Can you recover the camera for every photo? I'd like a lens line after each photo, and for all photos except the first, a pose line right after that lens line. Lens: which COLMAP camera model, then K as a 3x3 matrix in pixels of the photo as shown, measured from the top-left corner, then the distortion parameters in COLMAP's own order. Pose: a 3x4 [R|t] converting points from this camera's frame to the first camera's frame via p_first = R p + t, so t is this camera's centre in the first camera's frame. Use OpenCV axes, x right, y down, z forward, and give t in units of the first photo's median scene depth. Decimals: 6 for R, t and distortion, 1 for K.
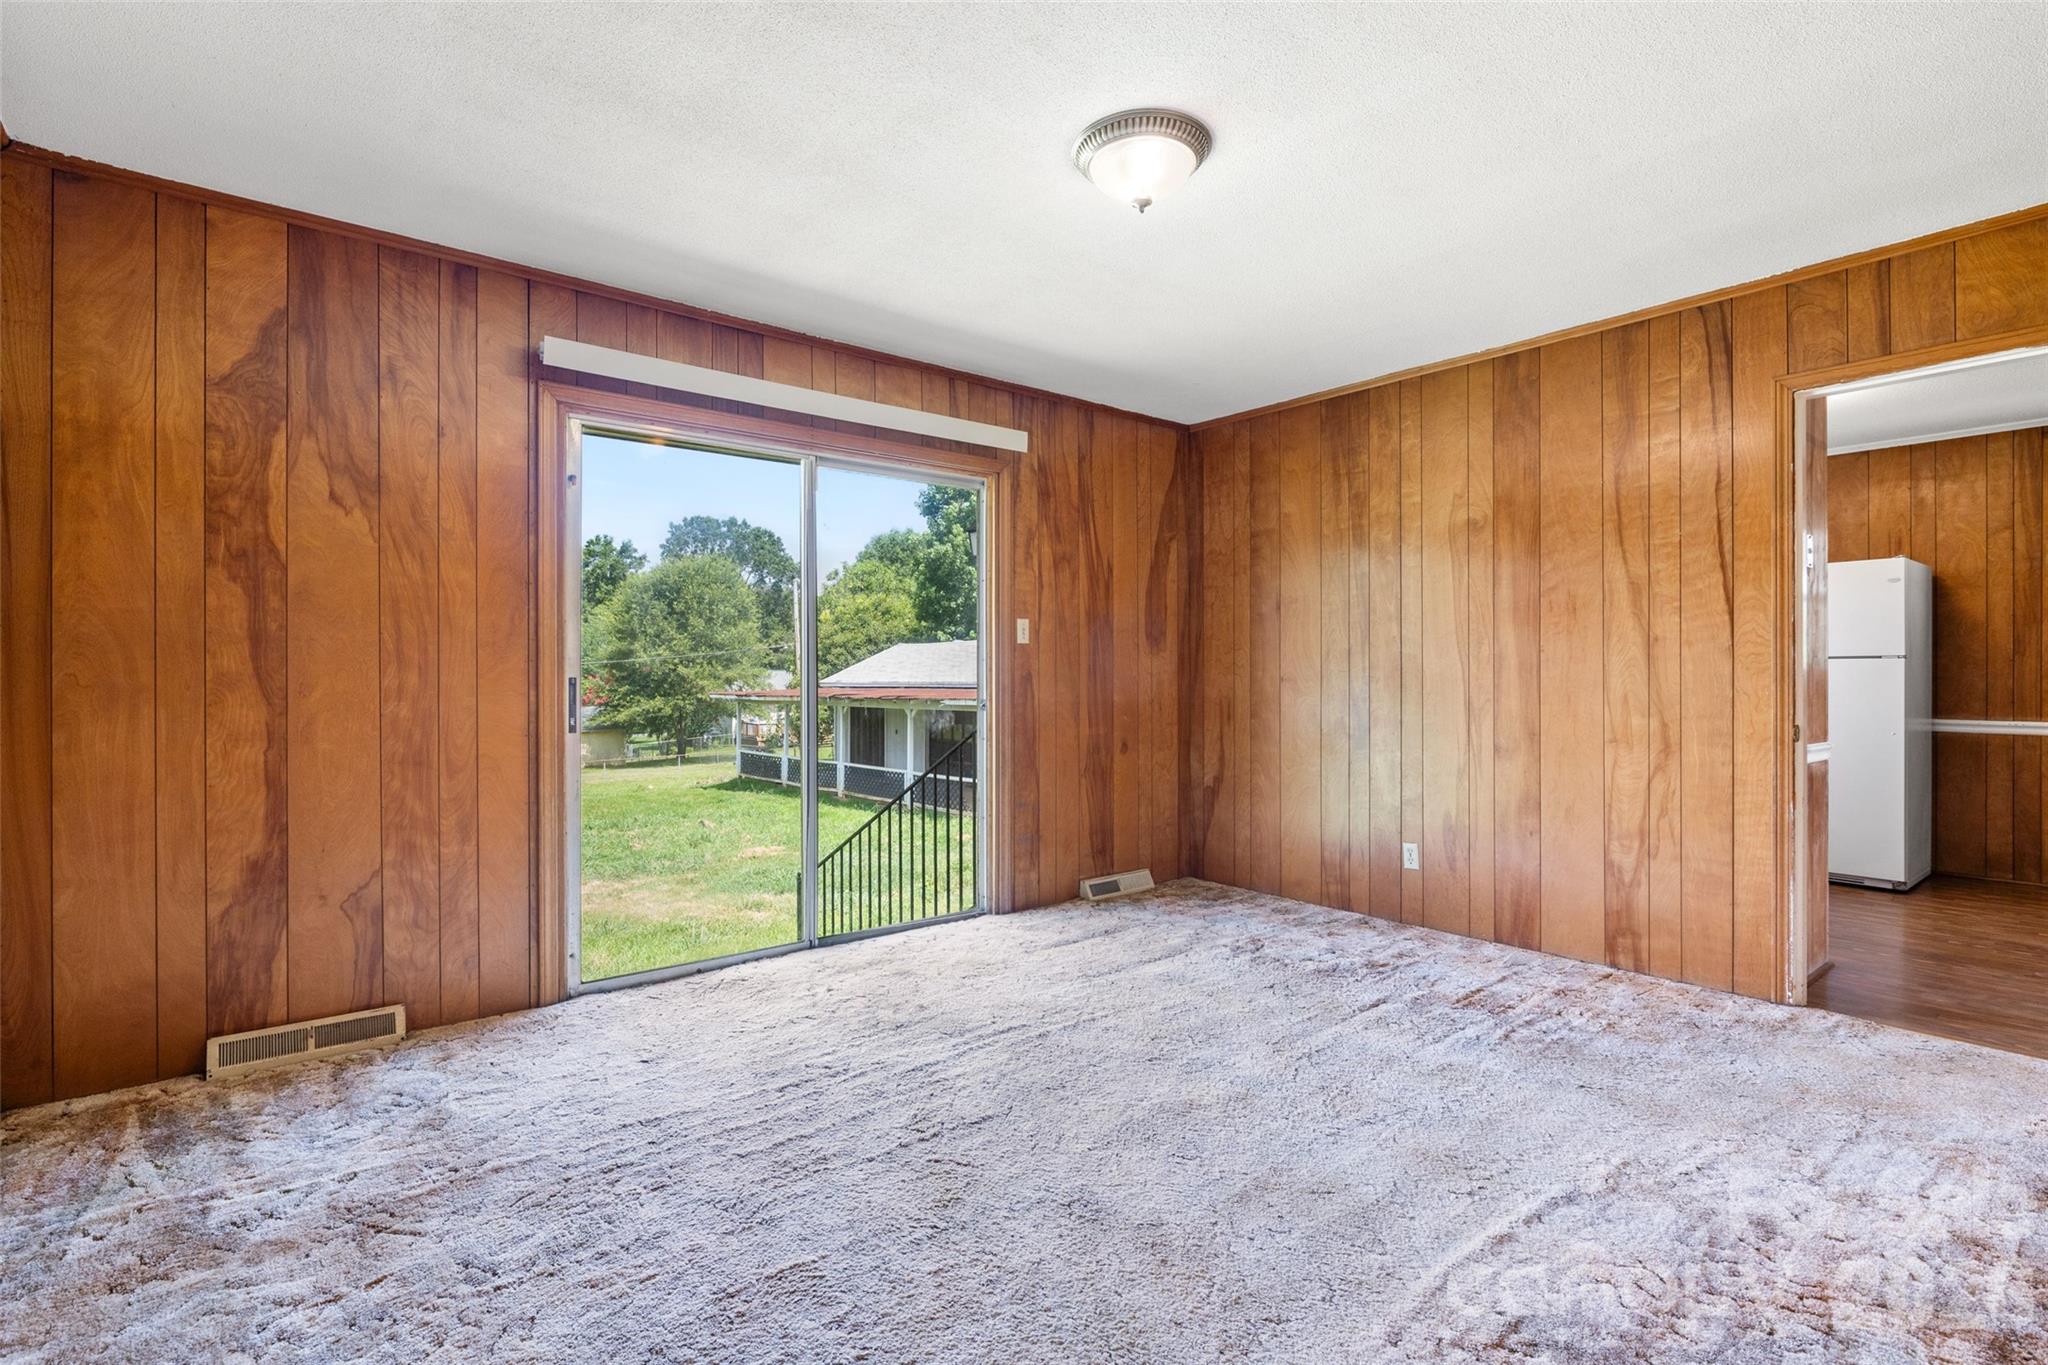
lens RADIAL K [[969.1, 0, 1010.9], [0, 969.1, 675.9], [0, 0, 1]] dist [-0.000970, 0.000385]
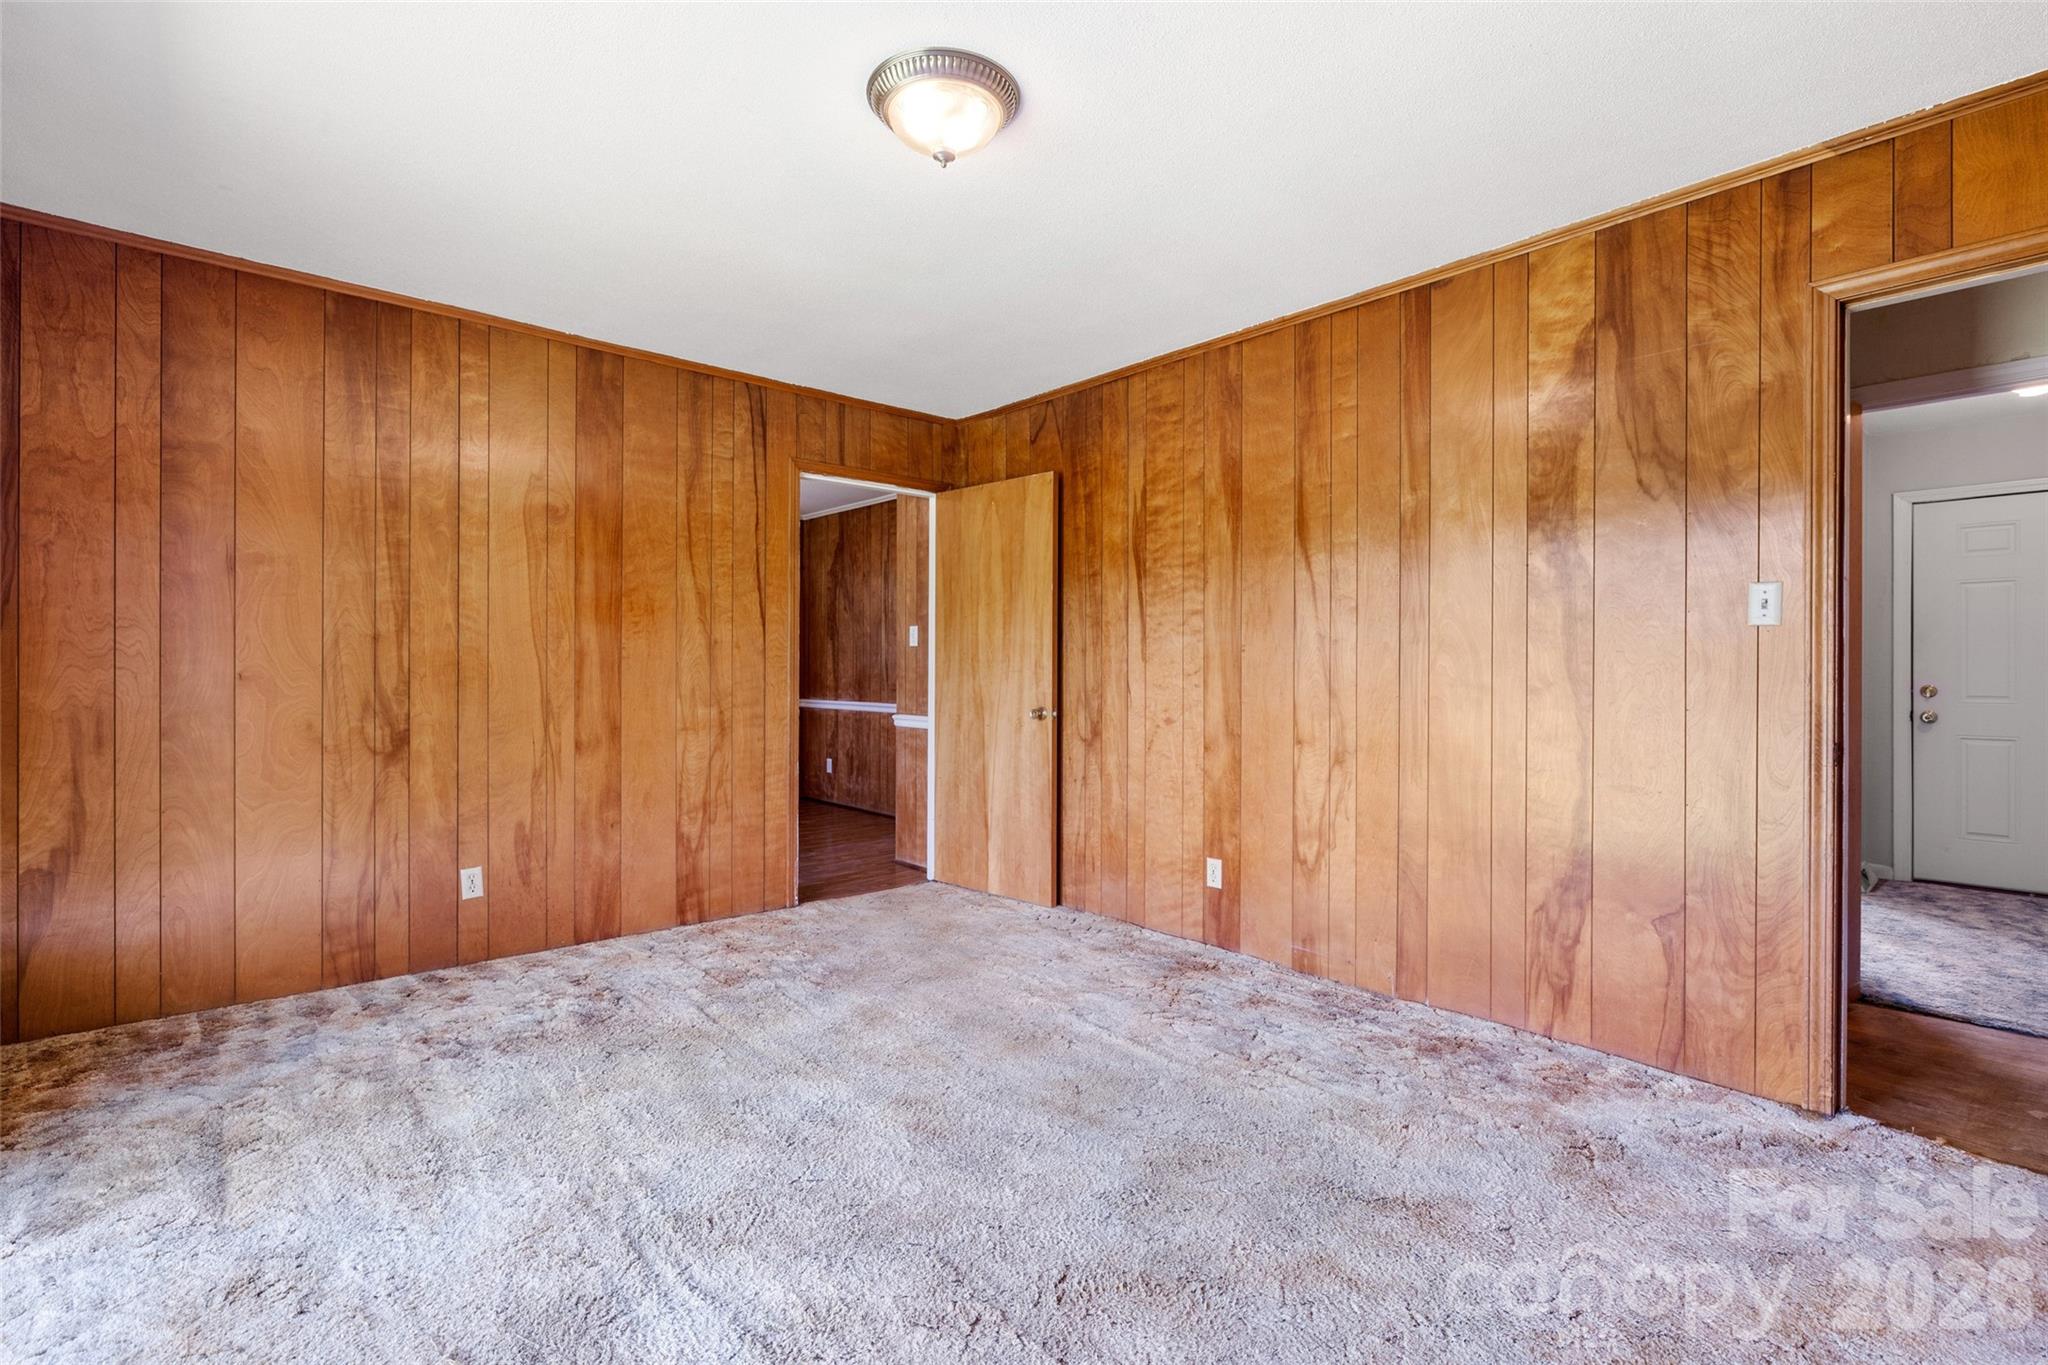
lens RADIAL K [[943.3, 0, 1012.4], [0, 943.3, 681.7], [0, 0, 1]] dist [-0.001078, 0.000914]
pose [[-0.040086, -0.009878, 0.999147, -0.489652], [-0.002397, 0.999949, 0.009790, -0.000873], [-0.999193, -0.002003, -0.040108, 0.628049]]
